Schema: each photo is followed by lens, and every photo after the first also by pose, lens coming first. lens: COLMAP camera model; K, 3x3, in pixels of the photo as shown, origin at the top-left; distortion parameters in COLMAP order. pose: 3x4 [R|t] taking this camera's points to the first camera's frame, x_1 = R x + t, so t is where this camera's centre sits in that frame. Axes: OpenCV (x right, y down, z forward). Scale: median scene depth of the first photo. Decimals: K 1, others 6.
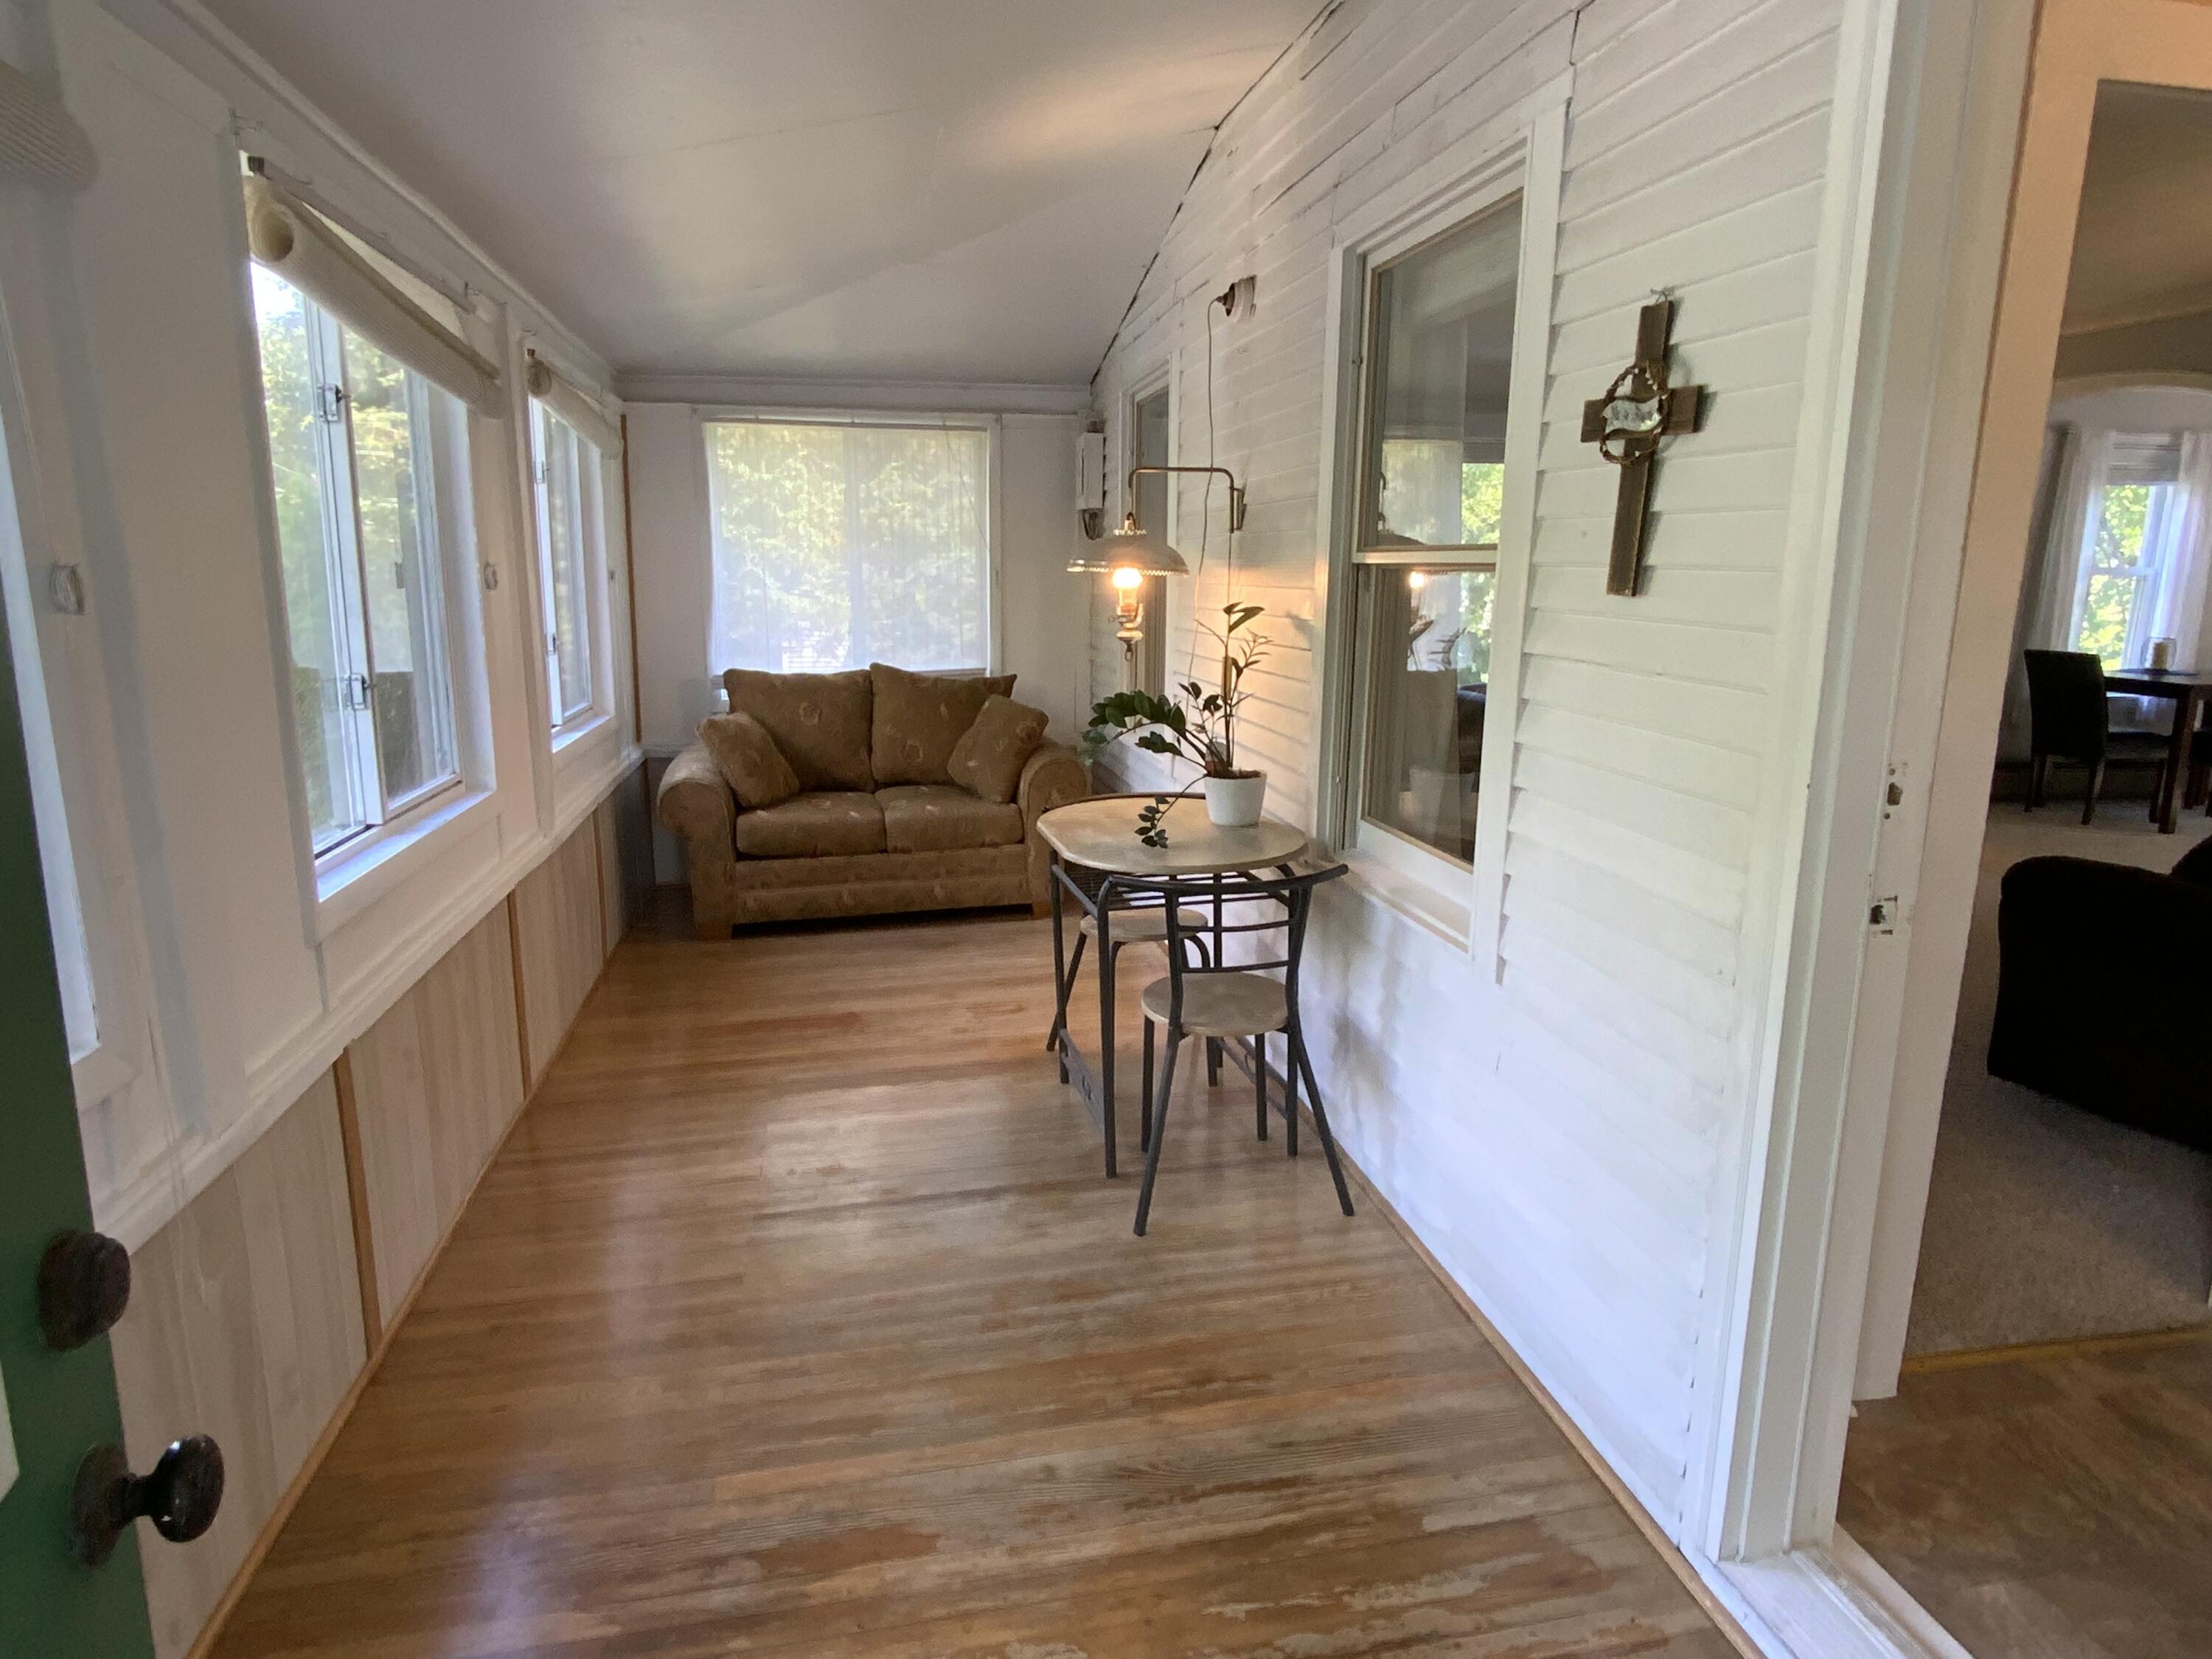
lens RADIAL K [[1274.5, 0, 1106.0], [0, 1274.5, 829.5], [0, 0, 1]] dist [0.055350, -0.070061]
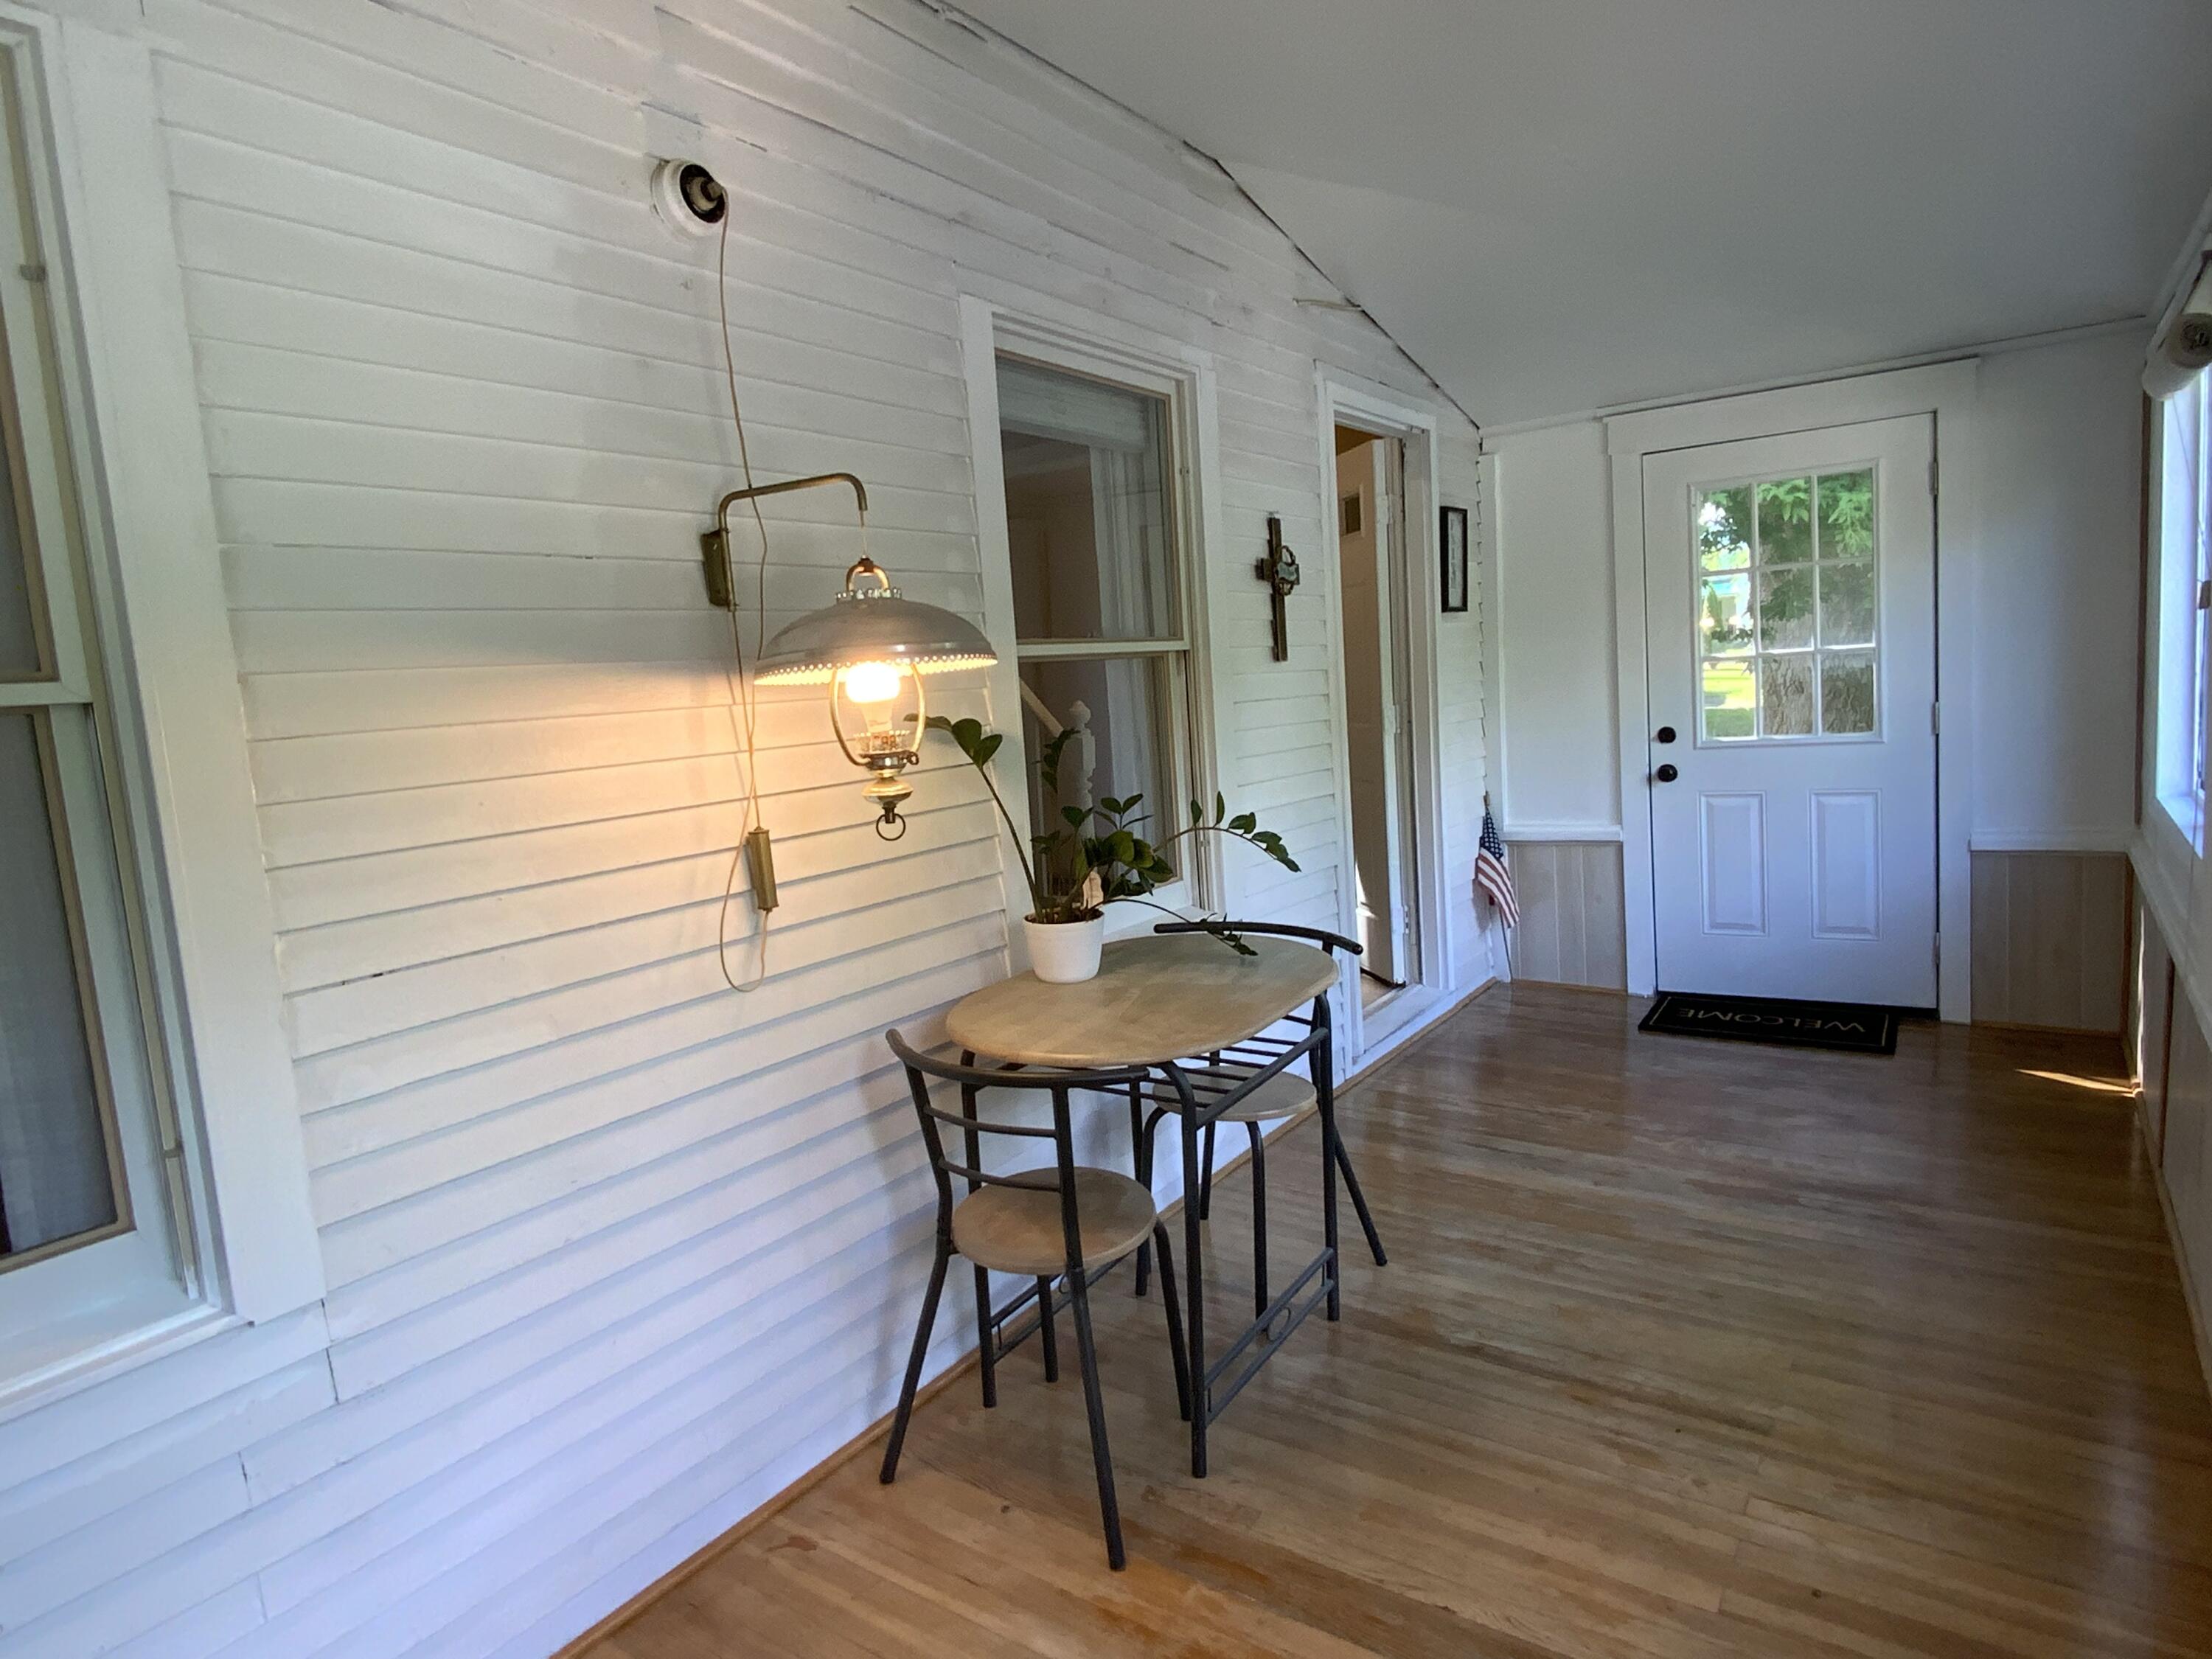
lens RADIAL K [[1274.5, 0, 1106.0], [0, 1274.5, 829.5], [0, 0, 1]] dist [0.055350, -0.070061]
pose [[-0.692397, -0.045277, 0.720095, -0.734291], [0.210206, 0.942076, 0.261354, -0.448709], [-0.690217, 0.332329, -0.642773, 2.248319]]
